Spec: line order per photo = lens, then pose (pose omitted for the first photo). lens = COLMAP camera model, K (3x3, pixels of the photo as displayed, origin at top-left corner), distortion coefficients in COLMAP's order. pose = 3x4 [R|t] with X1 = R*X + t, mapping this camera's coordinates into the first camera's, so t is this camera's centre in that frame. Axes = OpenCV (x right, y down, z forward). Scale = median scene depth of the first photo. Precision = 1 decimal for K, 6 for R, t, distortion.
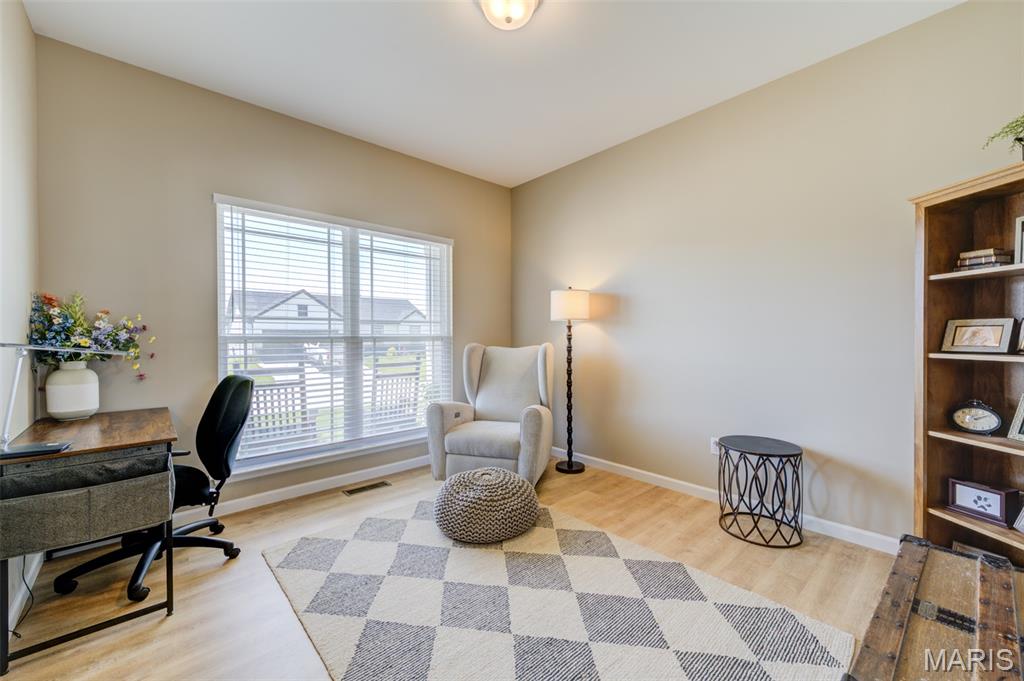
lens RADIAL K [[401.2, 0, 509.8], [0, 401.2, 335.3], [0, 0, 1]] dist [0.002221, -0.000072]
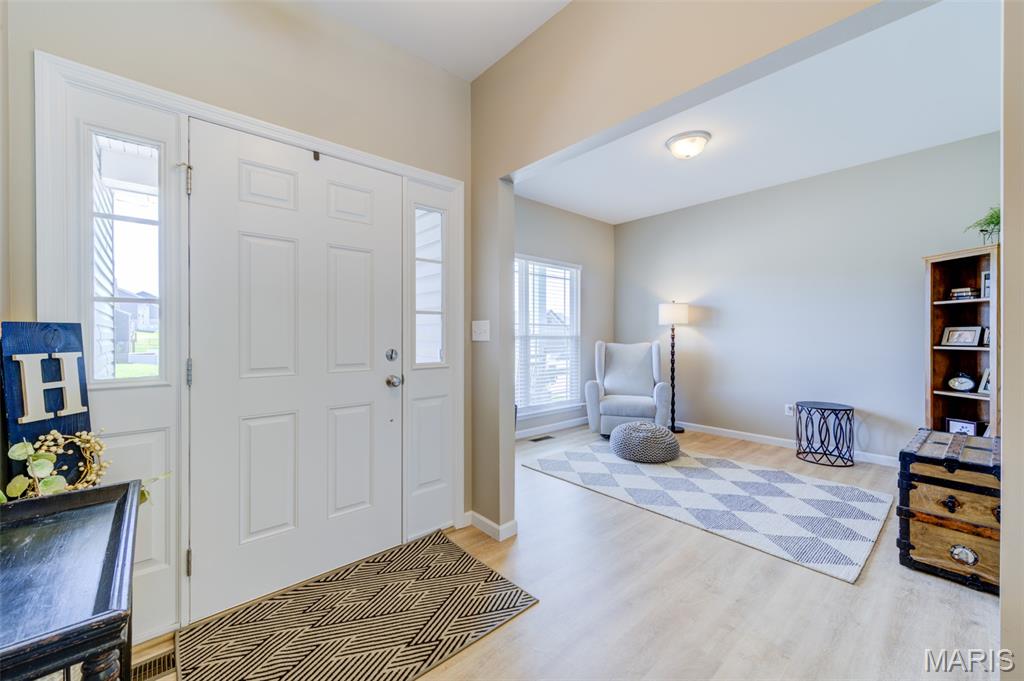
lens RADIAL K [[405.1, 0, 498.3], [0, 405.1, 331.5], [0, 0, 1]] dist [0.004415, -0.000150]
pose [[0.999750, 0.005162, -0.021739, -0.670790], [-0.005378, 0.999937, -0.009886, 0.006109], [0.021686, 0.010001, 0.999715, -0.670203]]
